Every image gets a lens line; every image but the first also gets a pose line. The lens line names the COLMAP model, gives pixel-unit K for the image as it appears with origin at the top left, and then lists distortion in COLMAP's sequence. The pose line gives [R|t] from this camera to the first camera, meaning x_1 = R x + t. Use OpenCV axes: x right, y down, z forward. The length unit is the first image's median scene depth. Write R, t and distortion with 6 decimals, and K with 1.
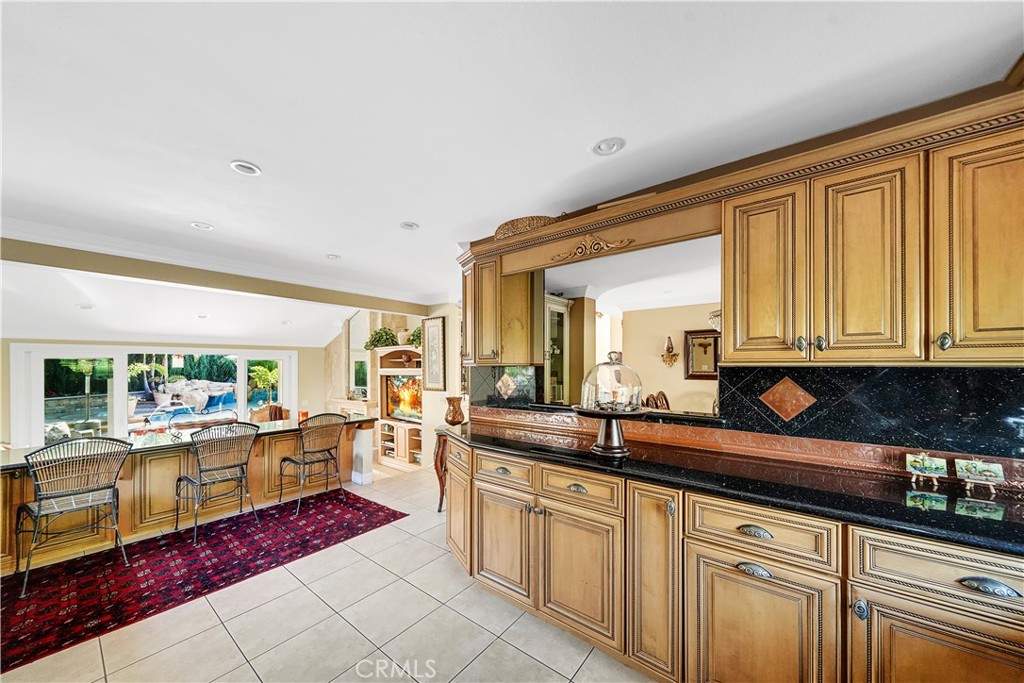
lens RADIAL K [[360.6, 0, 509.3], [0, 360.6, 363.3], [0, 0, 1]] dist [-0.000479, -0.000676]
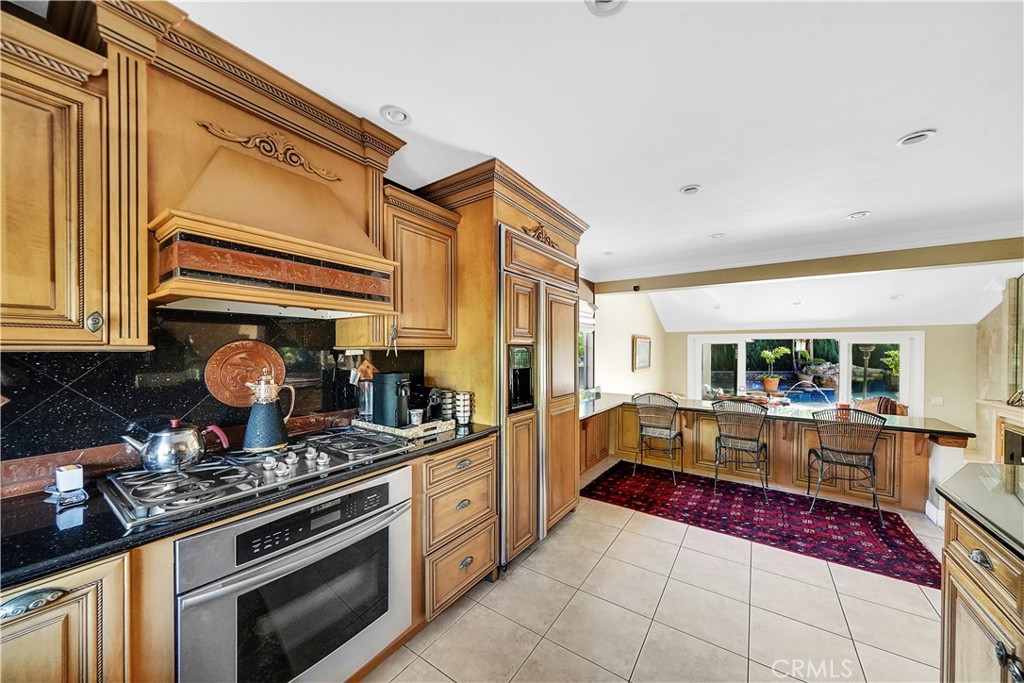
lens RADIAL K [[360.6, 0, 510.3], [0, 360.6, 347.8], [0, 0, 1]] dist [-0.000479, -0.000676]
pose [[0.048231, 0.003057, -0.998832, 0.314212], [-0.001134, 0.999995, 0.003006, 0.000625], [0.998836, 0.000988, 0.048234, 0.214070]]
